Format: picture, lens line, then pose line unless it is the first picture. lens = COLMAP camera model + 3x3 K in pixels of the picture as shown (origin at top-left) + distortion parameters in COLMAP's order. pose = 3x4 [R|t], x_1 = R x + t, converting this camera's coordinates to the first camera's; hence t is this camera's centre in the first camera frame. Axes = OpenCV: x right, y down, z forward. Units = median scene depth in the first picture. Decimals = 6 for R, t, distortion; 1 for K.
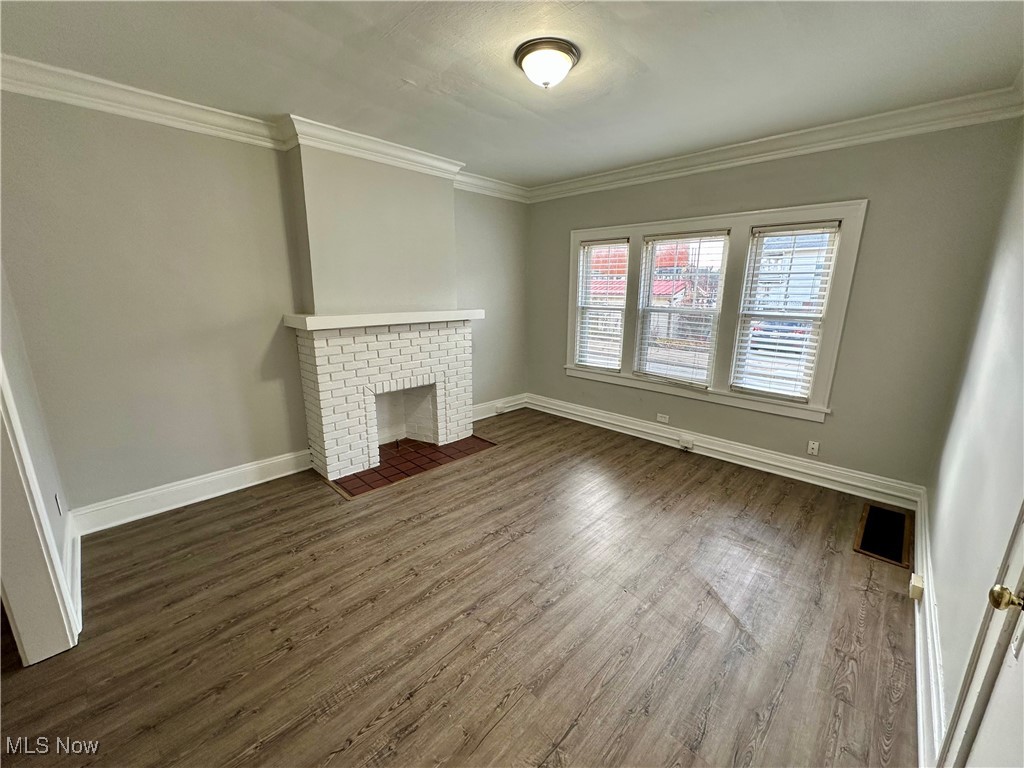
lens RADIAL K [[408.5, 0, 511.5], [0, 408.5, 380.5], [0, 0, 1]] dist [-0.002044, 0.000726]
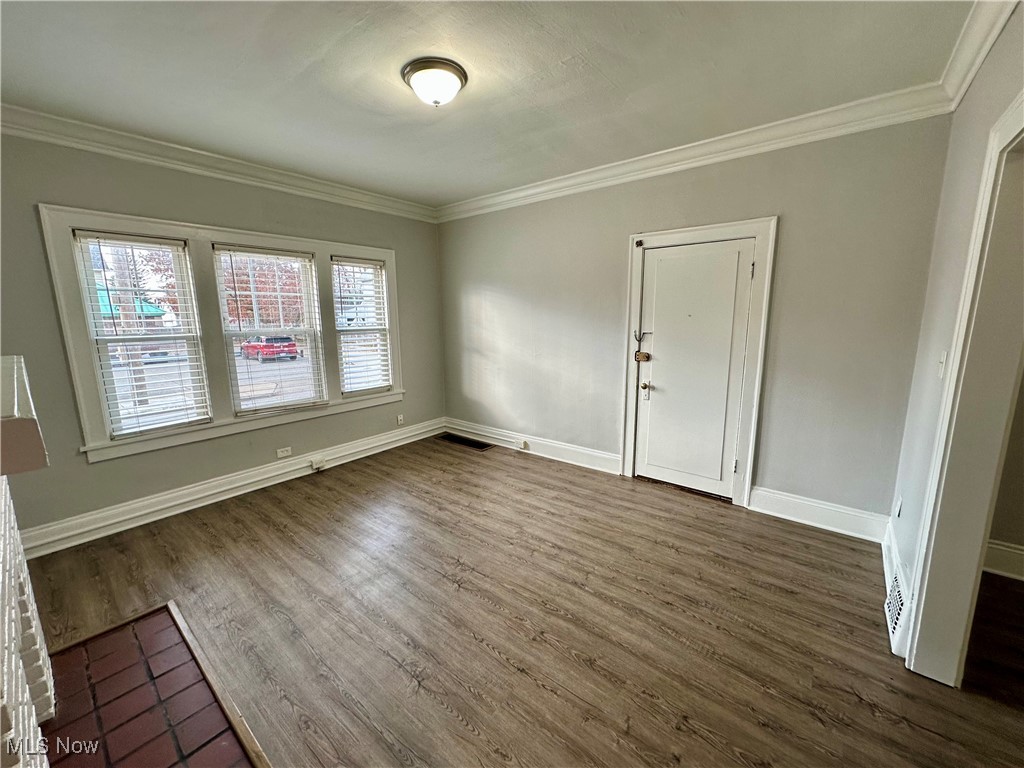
lens RADIAL K [[408.5, 0, 511.9], [0, 408.5, 379.8], [0, 0, 1]] dist [-0.002044, 0.000726]
pose [[-0.088289, -0.165686, 0.982219, -0.672701], [0.229714, 0.956103, 0.181929, -0.137539], [-0.969245, 0.241691, -0.046353, 0.669132]]
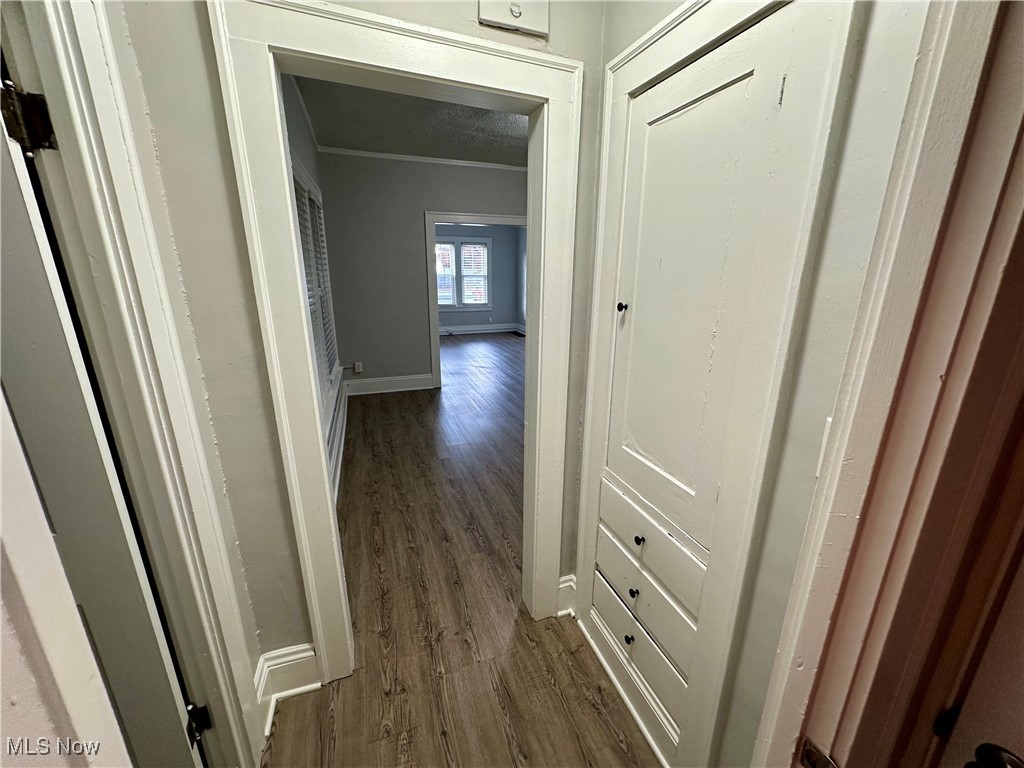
lens RADIAL K [[408.5, 0, 509.6], [0, 408.5, 382.5], [0, 0, 1]] dist [-0.002044, 0.000726]
pose [[0.441030, -0.245324, 0.863313, -1.904452], [0.201427, 0.964434, 0.171158, 0.125756], [-0.874597, 0.098408, 0.474759, -0.494412]]
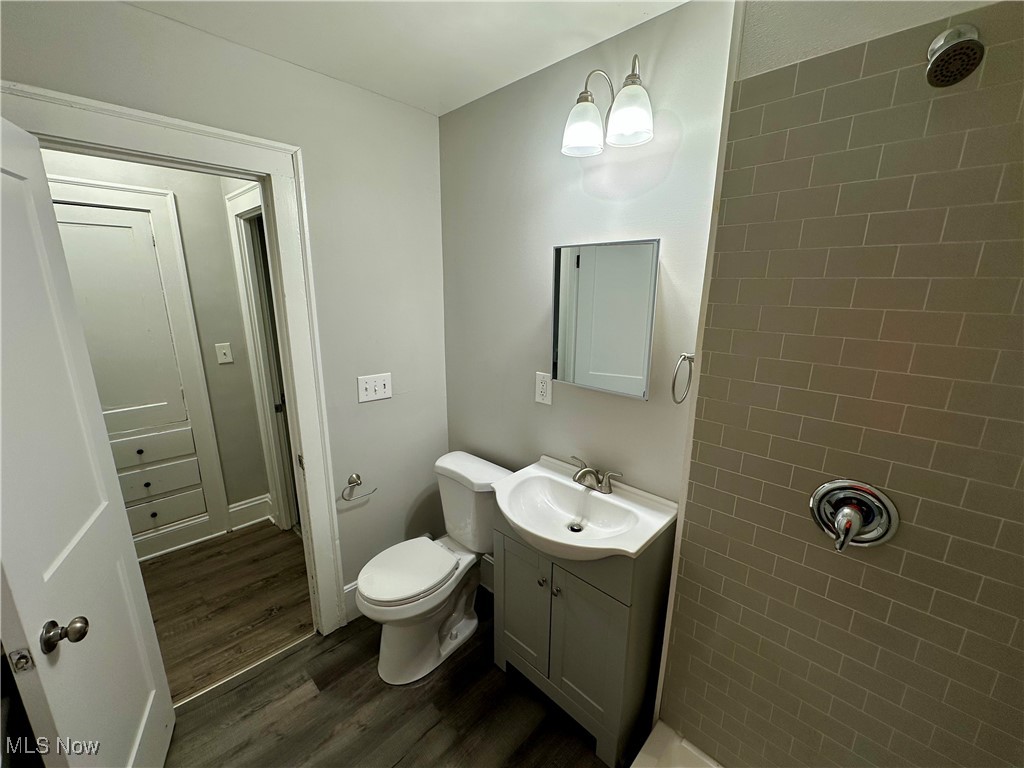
lens RADIAL K [[408.5, 0, 509.6], [0, 408.5, 388.2], [0, 0, 1]] dist [-0.002044, 0.000726]
pose [[-0.999962, -0.008285, 0.002806, -2.188522], [-0.006155, 0.894382, 0.447261, -0.053484], [-0.006215, 0.447227, -0.894399, 0.184307]]
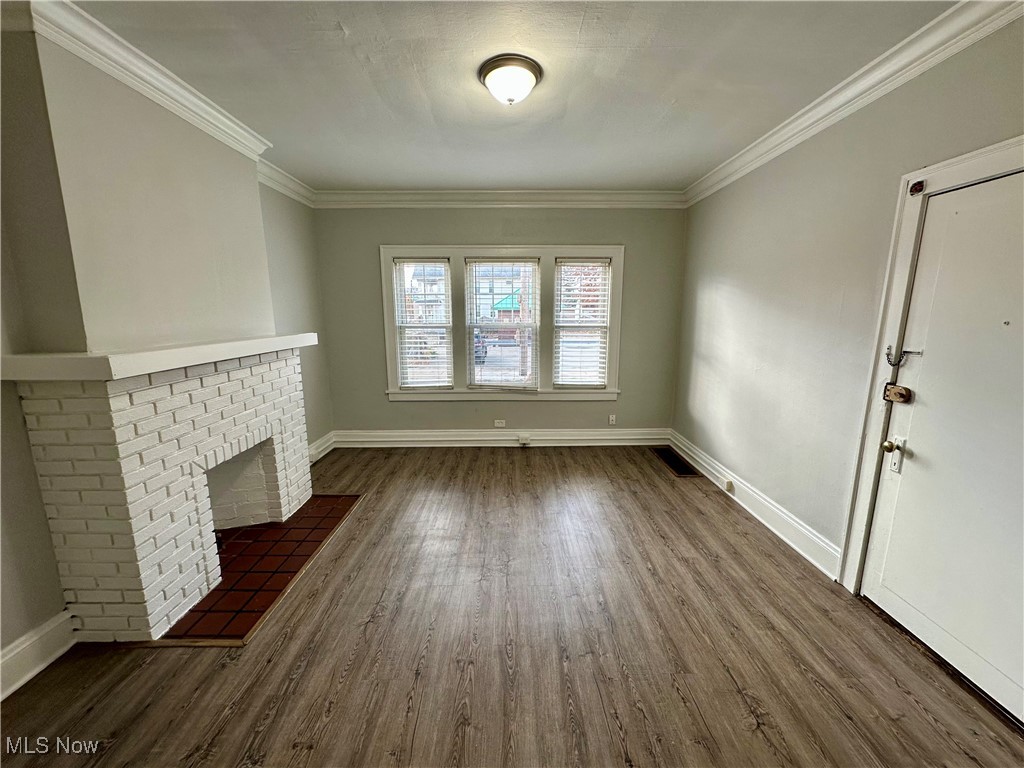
lens RADIAL K [[408.5, 0, 511.7], [0, 408.5, 380.1], [0, 0, 1]] dist [-0.002044, 0.000726]
pose [[0.713082, -0.125068, 0.689835, -0.447921], [0.161111, 0.986859, 0.012379, -0.039611], [-0.682318, 0.102313, 0.723861, 0.222125]]
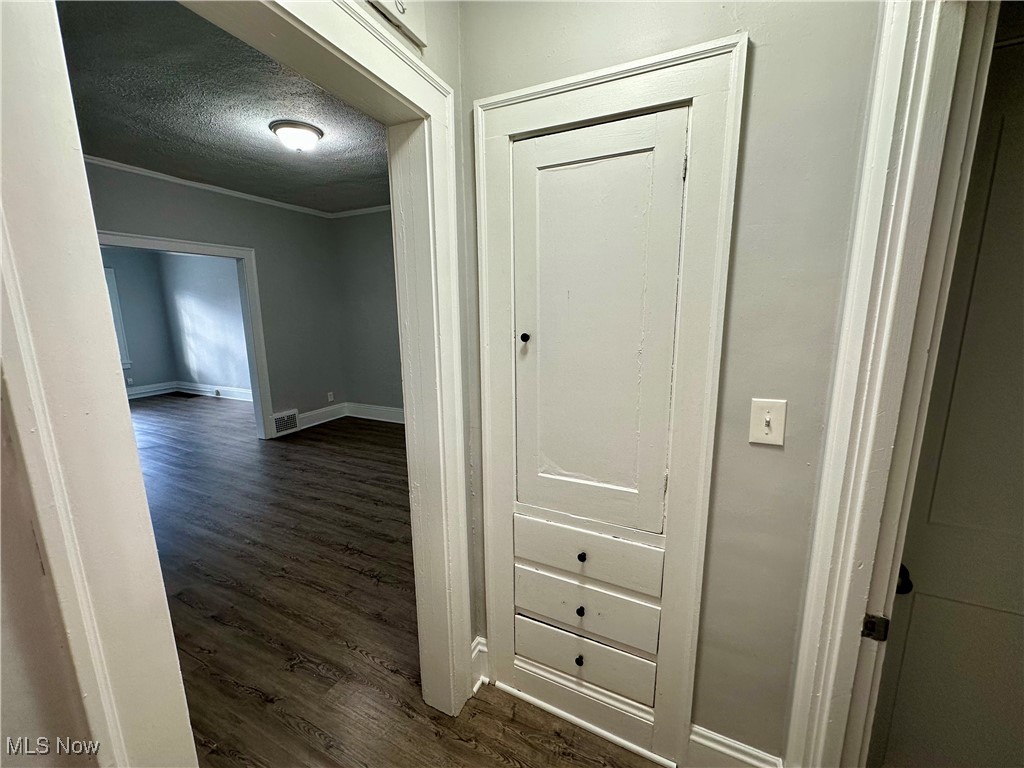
lens RADIAL K [[408.5, 0, 510.5], [0, 408.5, 383.0], [0, 0, 1]] dist [-0.002044, 0.000726]
pose [[-0.312264, -0.173722, 0.933976, -1.874418], [0.222330, 0.942471, 0.249636, 0.083072], [-0.923613, 0.285603, -0.255676, -0.277553]]
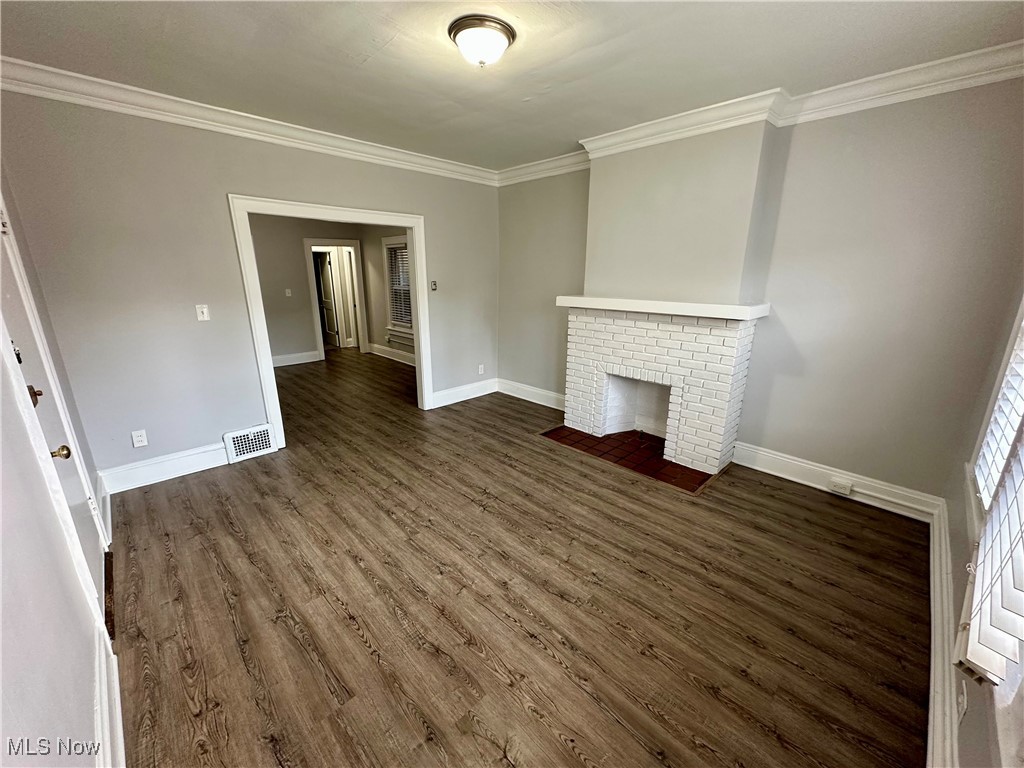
lens RADIAL K [[408.5, 0, 510.8], [0, 408.5, 379.6], [0, 0, 1]] dist [-0.002044, 0.000726]
pose [[-0.023745, 0.248991, -0.968215, 0.788919], [-0.223962, 0.942547, 0.247882, -0.174614], [0.974309, 0.222729, 0.033384, 0.778662]]
